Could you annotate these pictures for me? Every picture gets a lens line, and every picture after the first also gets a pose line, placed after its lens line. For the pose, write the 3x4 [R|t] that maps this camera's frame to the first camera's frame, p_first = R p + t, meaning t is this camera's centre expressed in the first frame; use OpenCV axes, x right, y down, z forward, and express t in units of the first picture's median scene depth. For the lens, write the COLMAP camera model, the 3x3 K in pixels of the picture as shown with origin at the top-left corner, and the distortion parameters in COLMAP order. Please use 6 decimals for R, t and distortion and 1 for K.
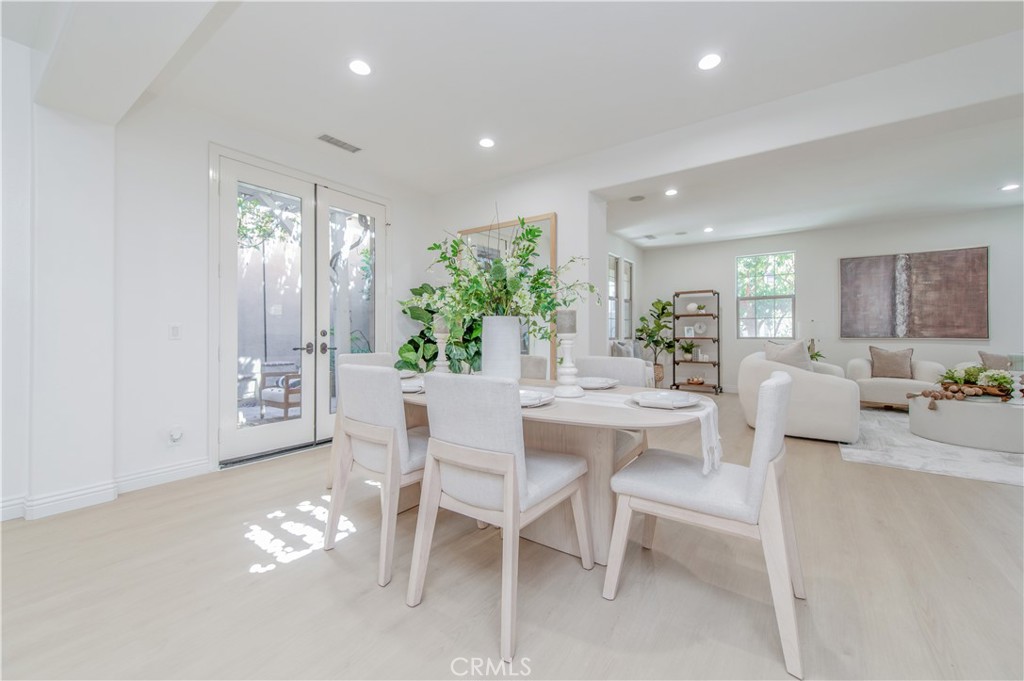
lens RADIAL K [[409.5, 0, 515.4], [0, 409.5, 333.0], [0, 0, 1]] dist [0.003315, 0.000485]
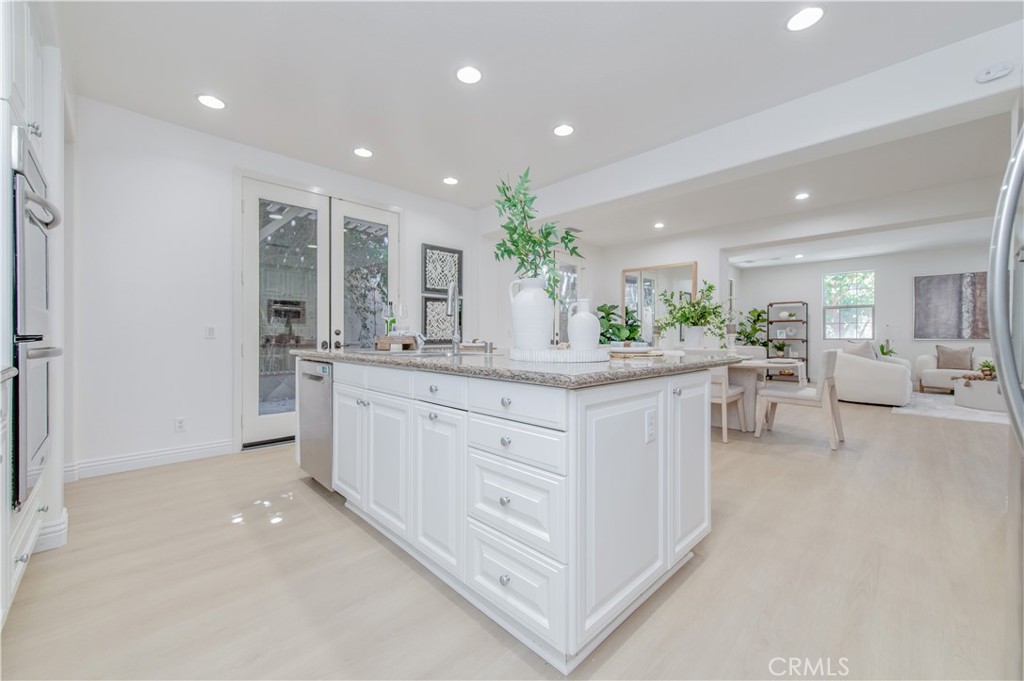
lens RADIAL K [[400.8, 0, 510.8], [0, 400.8, 338.7], [0, 0, 1]] dist [0.001873, -0.000118]
pose [[0.984367, 0.003198, -0.176100, -0.227105], [-0.001828, 0.999967, 0.007945, 0.003986], [0.176120, -0.007499, 0.984340, -0.463847]]
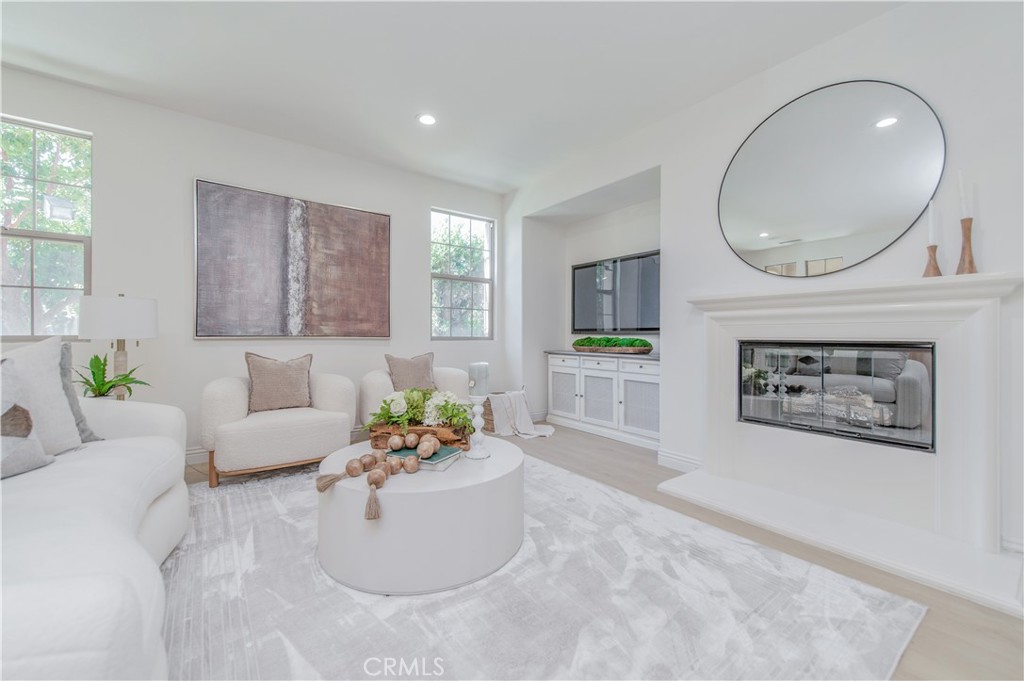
lens RADIAL K [[409.5, 0, 515.4], [0, 409.5, 333.0], [0, 0, 1]] dist [0.003315, 0.000485]
pose [[0.301055, 0.008119, 0.953572, 0.448354], [-0.004069, 0.999966, -0.007230, 0.009402], [-0.953598, -0.001703, 0.301078, 0.494556]]
